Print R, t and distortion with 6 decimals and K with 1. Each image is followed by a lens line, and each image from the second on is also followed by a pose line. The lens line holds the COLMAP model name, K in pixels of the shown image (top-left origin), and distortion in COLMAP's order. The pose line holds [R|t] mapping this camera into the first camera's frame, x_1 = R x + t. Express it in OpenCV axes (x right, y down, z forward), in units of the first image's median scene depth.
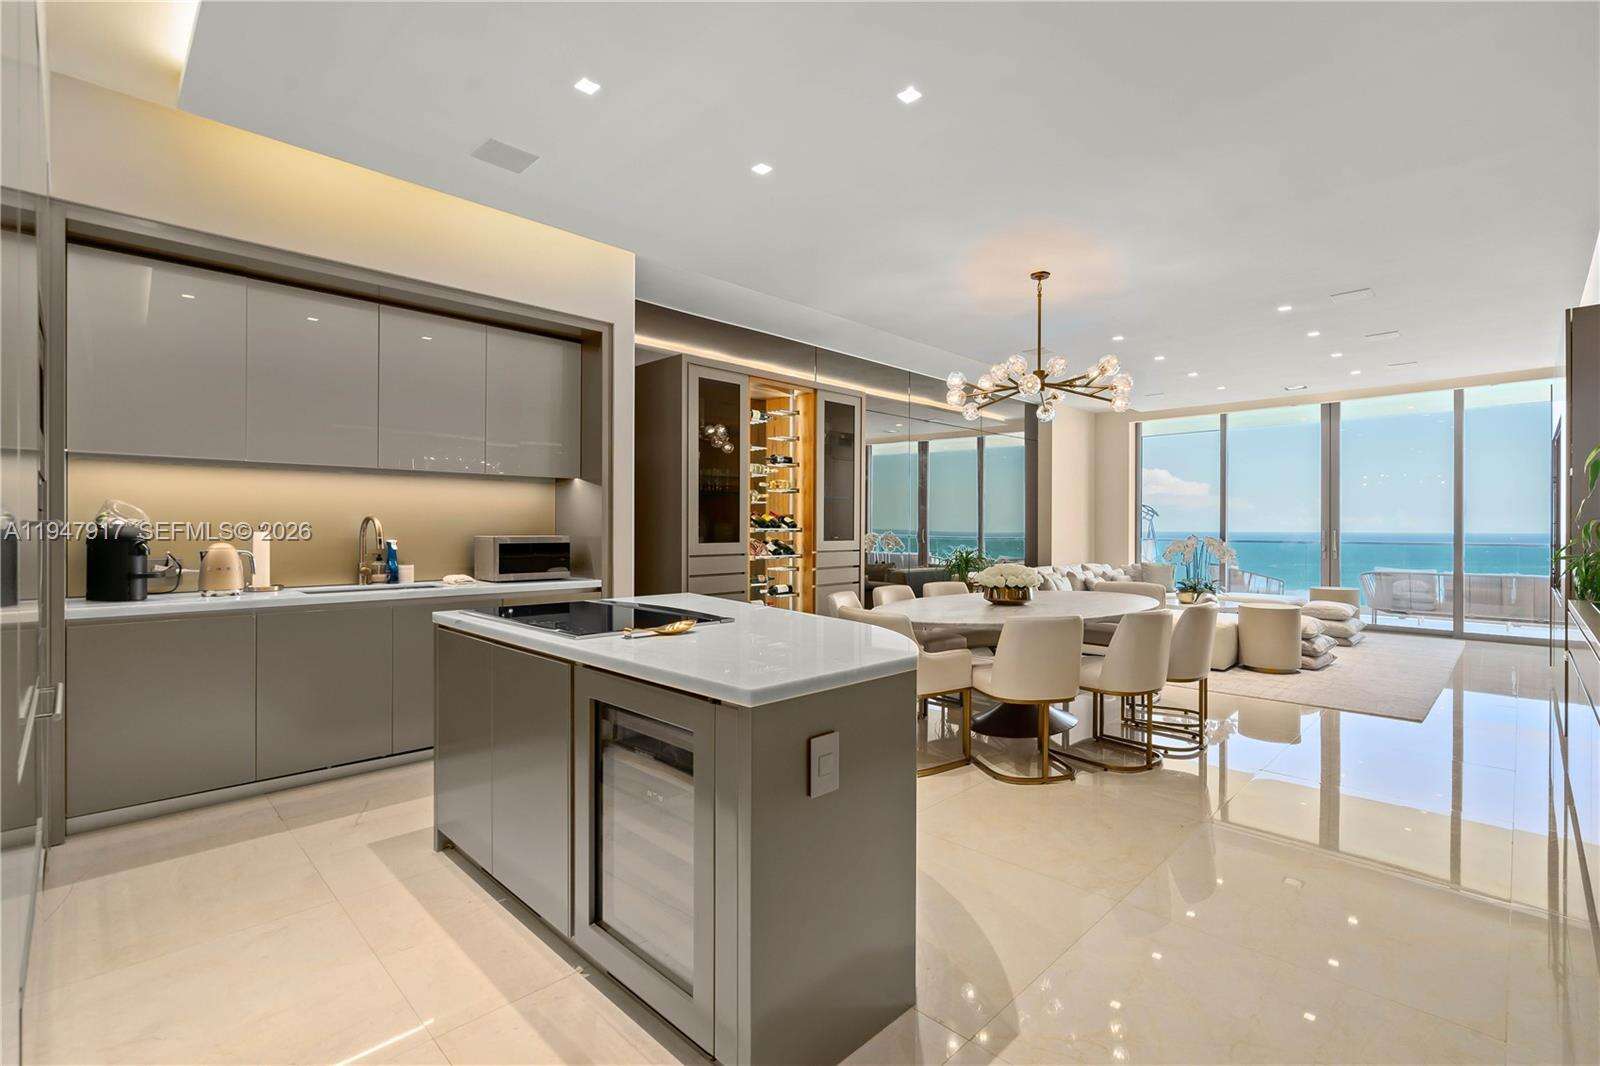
lens RADIAL K [[727.5, 0, 805.3], [0, 727.5, 525.8], [0, 0, 1]] dist [-0.005092, 0.001696]
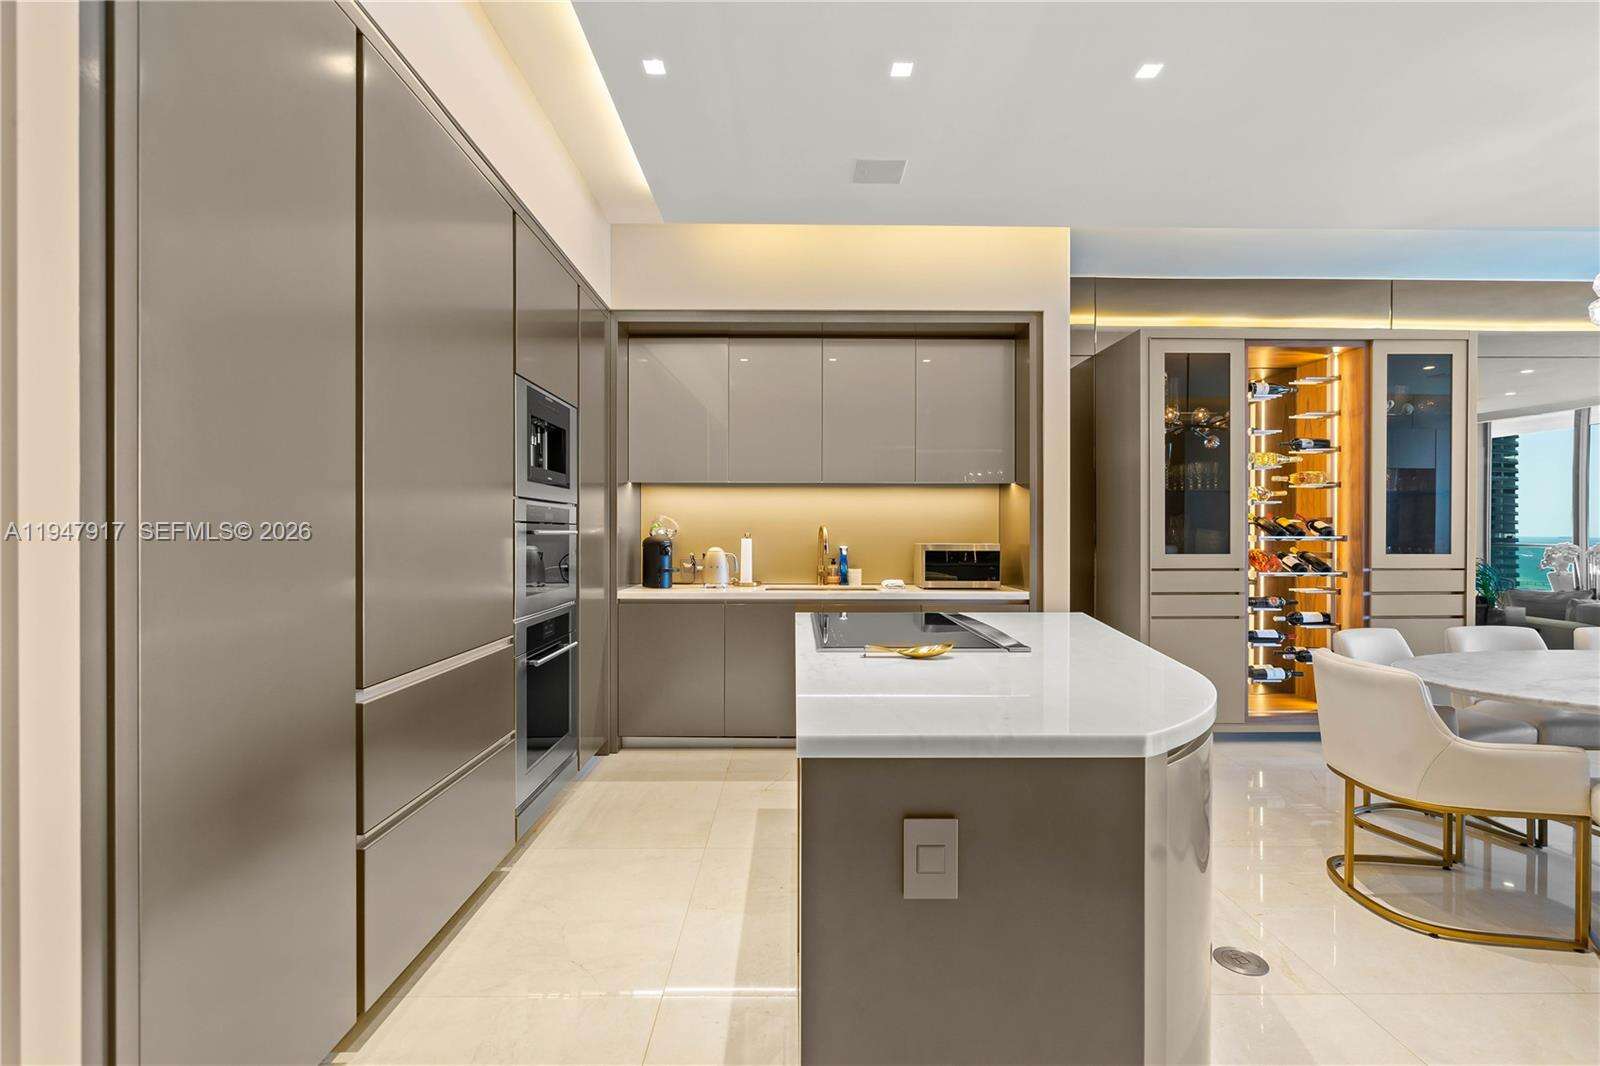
lens RADIAL K [[727.5, 0, 802.3], [0, 727.5, 531.9], [0, 0, 1]] dist [-0.005092, 0.001696]
pose [[0.708783, -0.003824, -0.705416, 0.166840], [0.001789, 0.999992, -0.003623, 0.001152], [0.705424, 0.001306, 0.708784, 0.144813]]
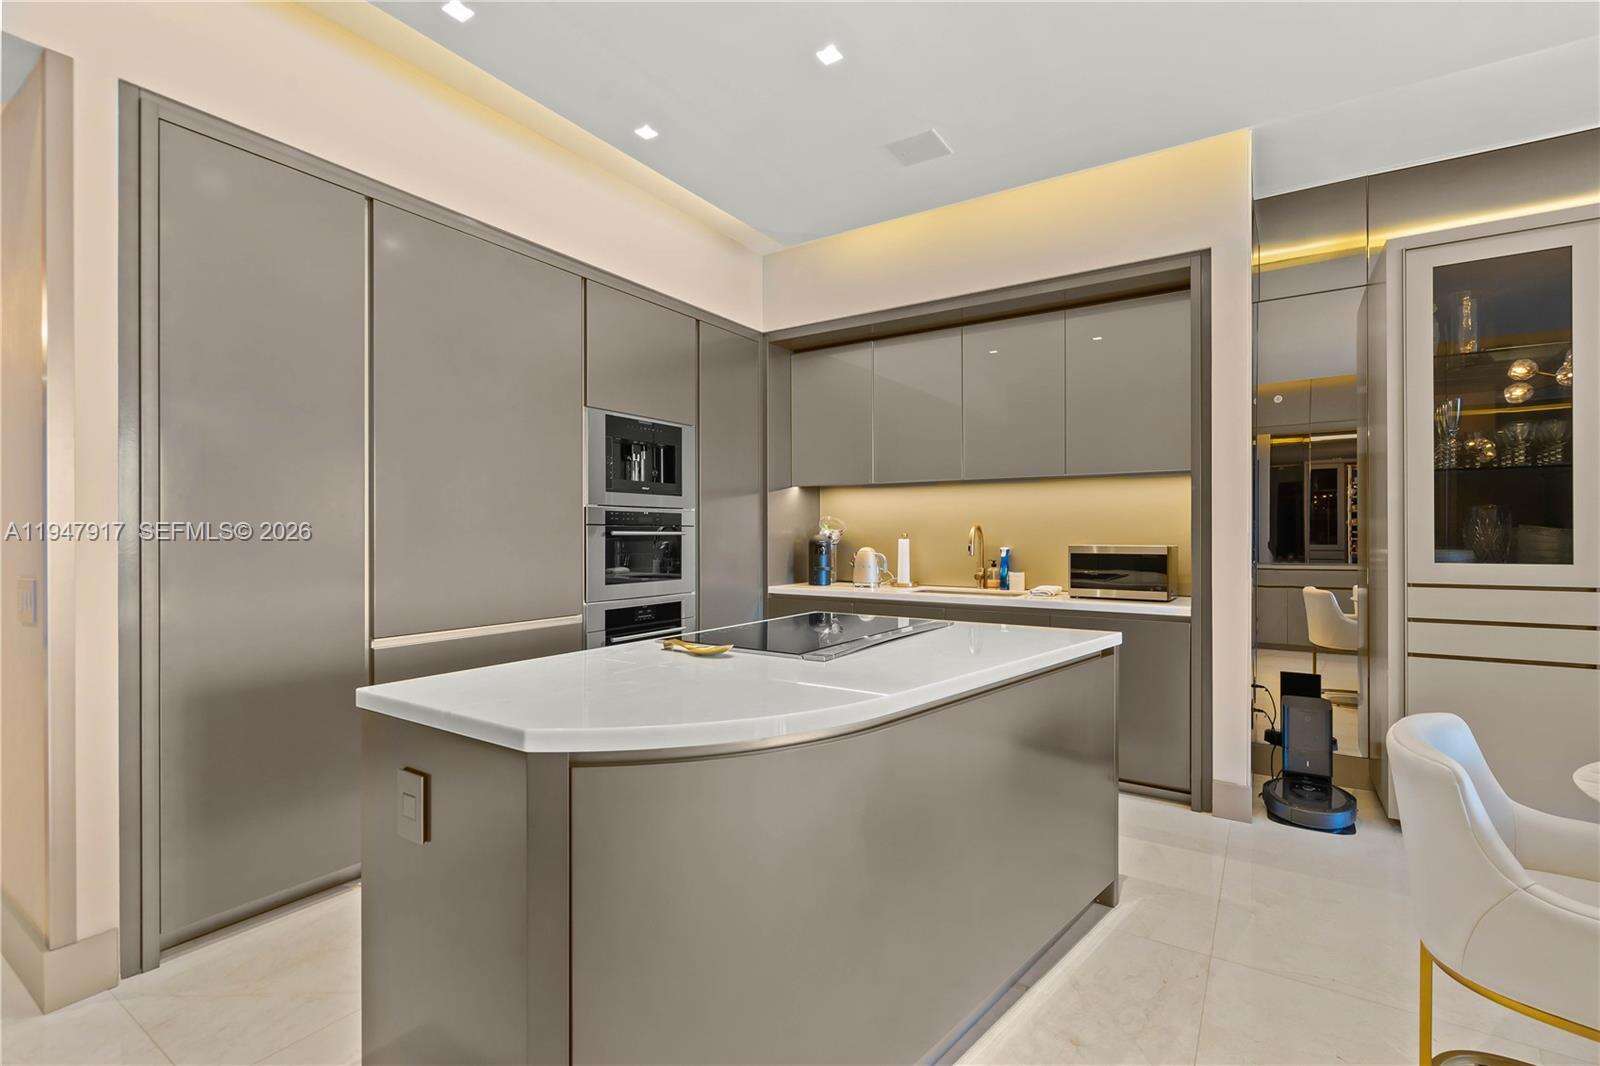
lens RADIAL K [[727.5, 0, 806.7], [0, 727.5, 532.8], [0, 0, 1]] dist [-0.005092, 0.001696]
pose [[0.196247, -0.005291, -0.980540, 0.360729], [0.003137, 0.999984, -0.004768, 0.002502], [0.980549, -0.002140, 0.196260, 0.481166]]
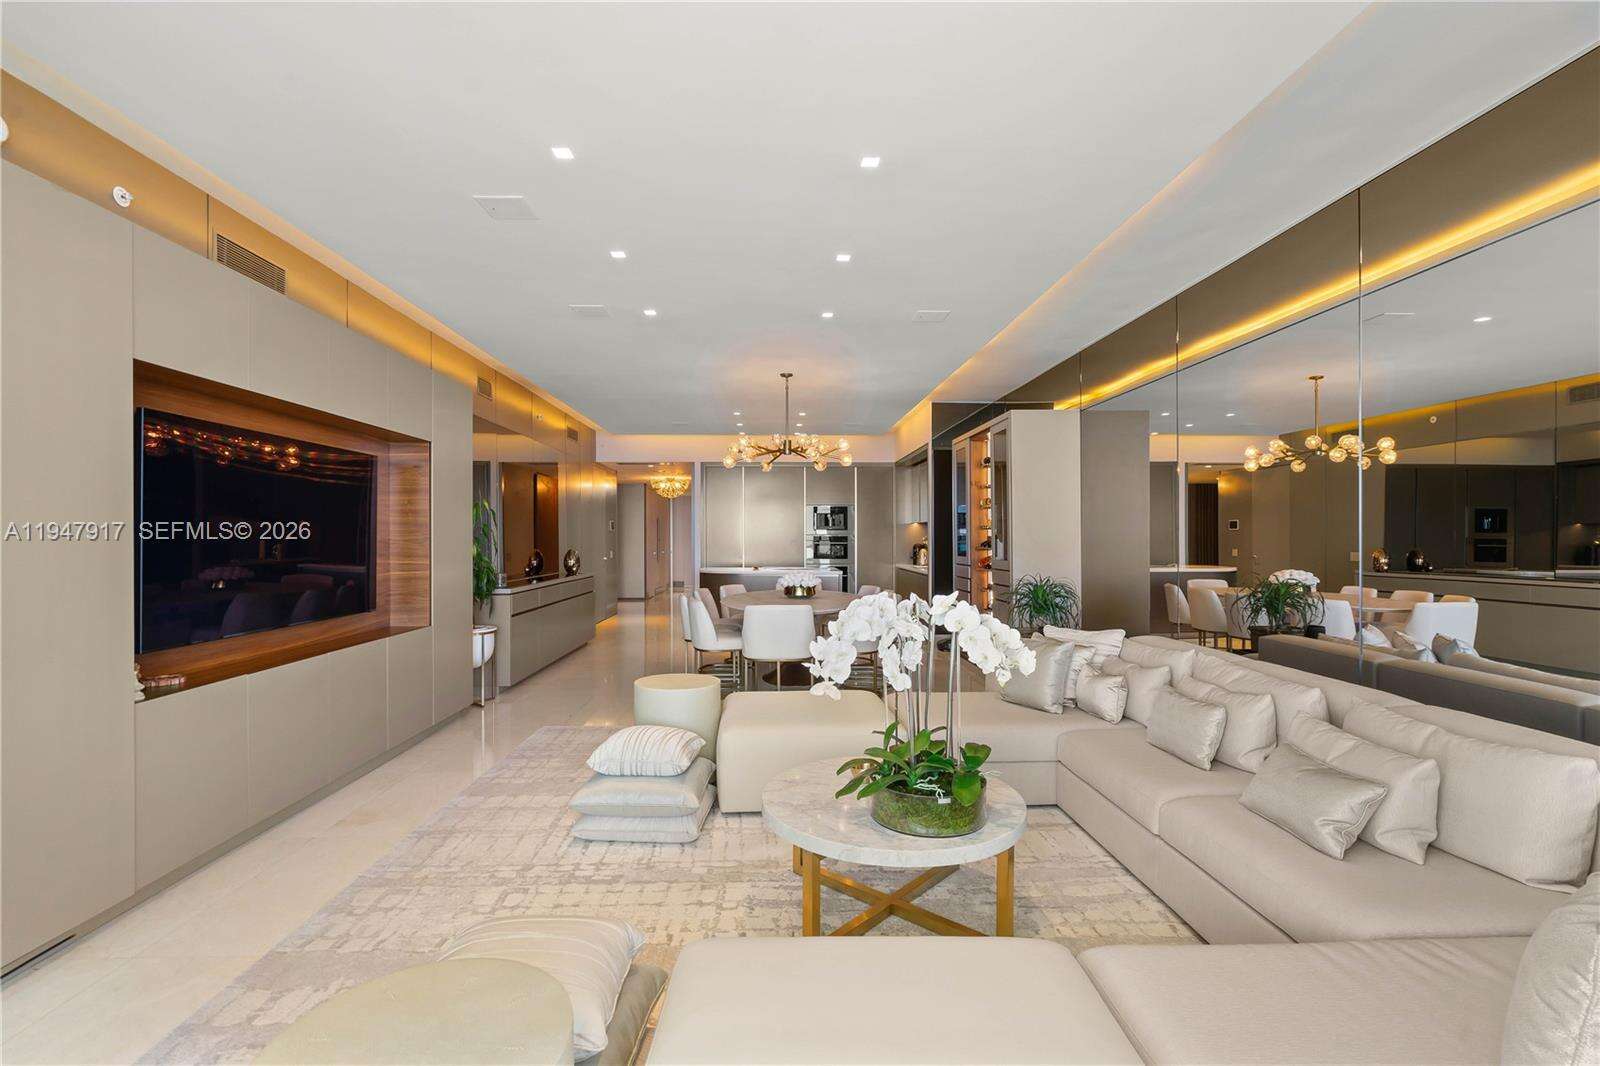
lens RADIAL K [[727.5, 0, 800.7], [0, 727.5, 535.5], [0, 0, 1]] dist [-0.005092, 0.001696]
pose [[-0.676110, -0.007183, -0.736765, 3.009492], [-0.006709, 0.999971, -0.003592, -0.013690], [0.736770, 0.002515, -0.676139, 0.399653]]
